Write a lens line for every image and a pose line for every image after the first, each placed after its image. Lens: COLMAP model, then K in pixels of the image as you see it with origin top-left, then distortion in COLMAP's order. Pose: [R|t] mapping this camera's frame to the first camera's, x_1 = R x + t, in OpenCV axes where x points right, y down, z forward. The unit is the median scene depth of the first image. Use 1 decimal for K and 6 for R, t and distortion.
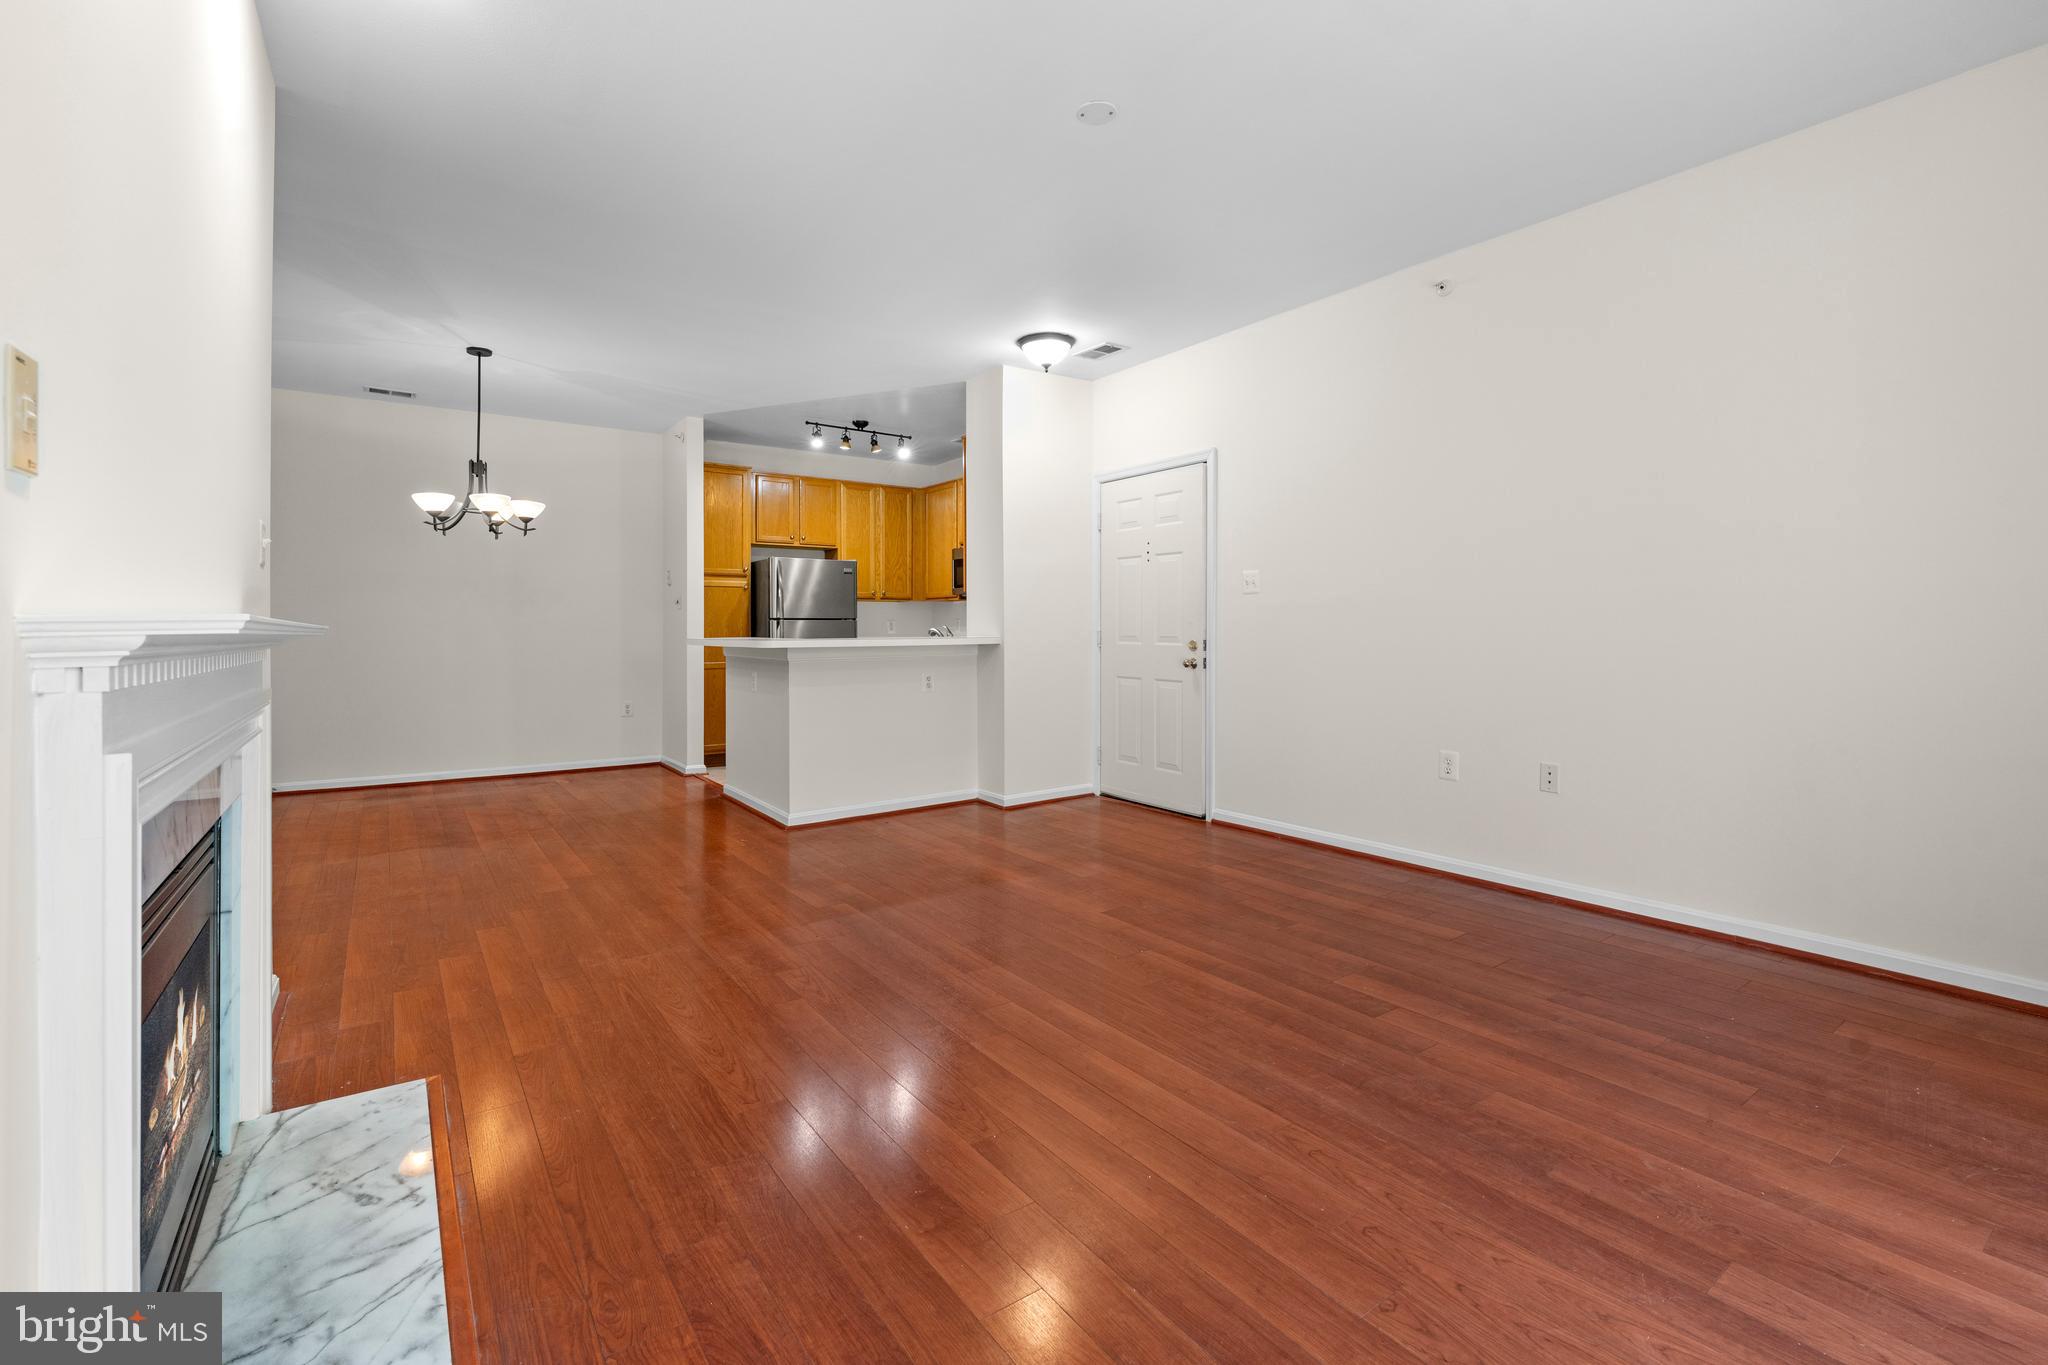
lens RADIAL K [[888.1, 0, 1011.2], [0, 888.1, 626.1], [0, 0, 1]] dist [-0.002715, -0.000125]
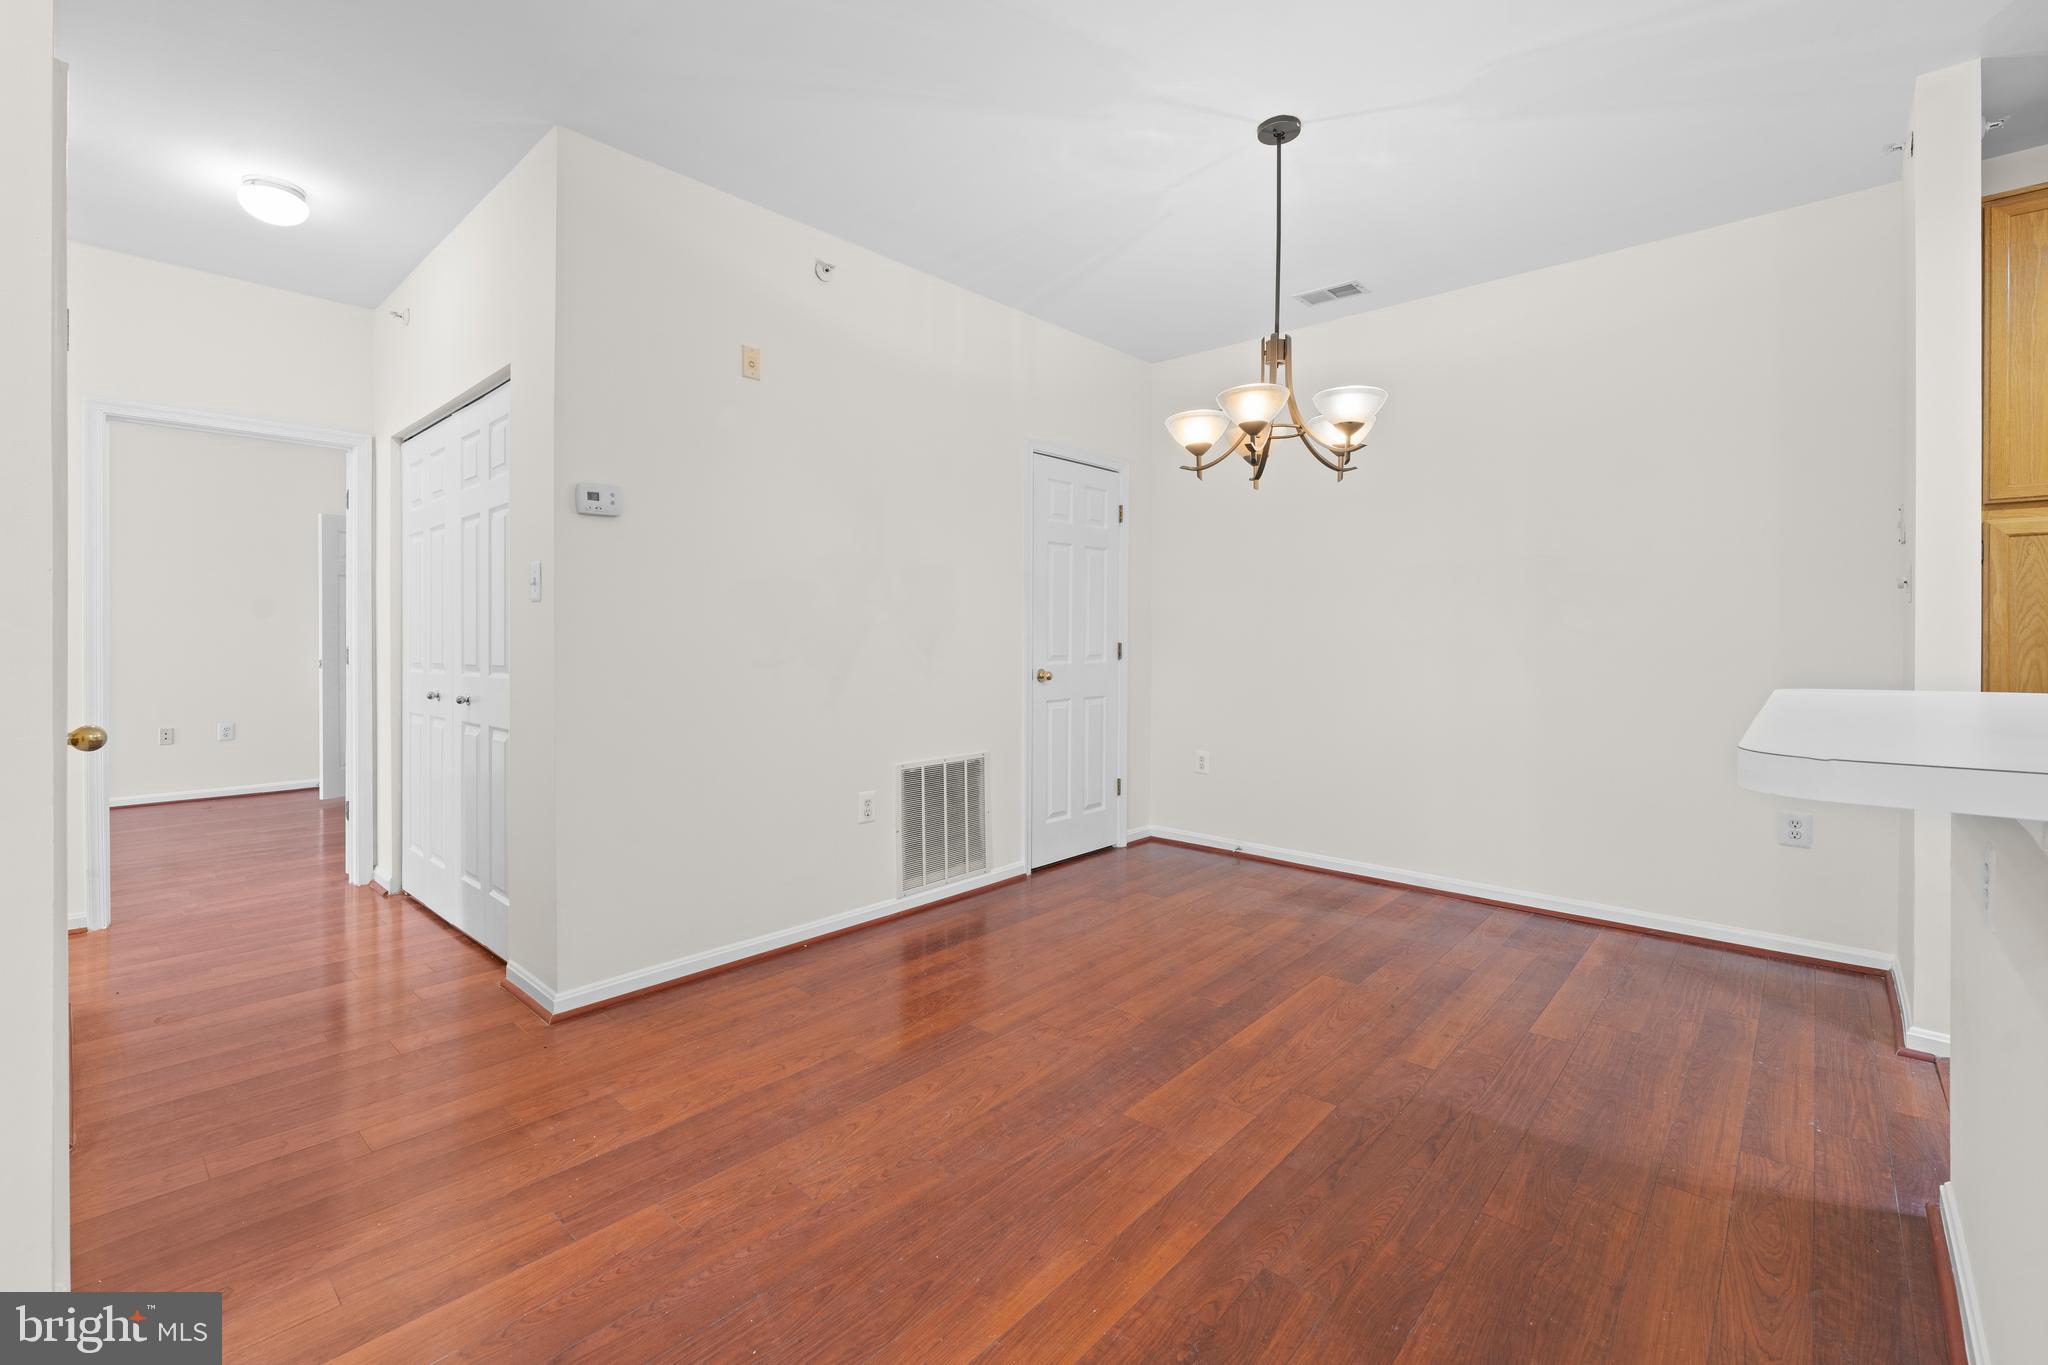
lens RADIAL K [[882.6, 0, 1016.9], [0, 882.6, 644.1], [0, 0, 1]] dist [0.006075, 0.000013]
pose [[0.218728, 0.009083, -0.975743, -0.150392], [0.004839, 0.999934, 0.010393, -0.012209], [0.975774, -0.006995, 0.218670, 0.970060]]
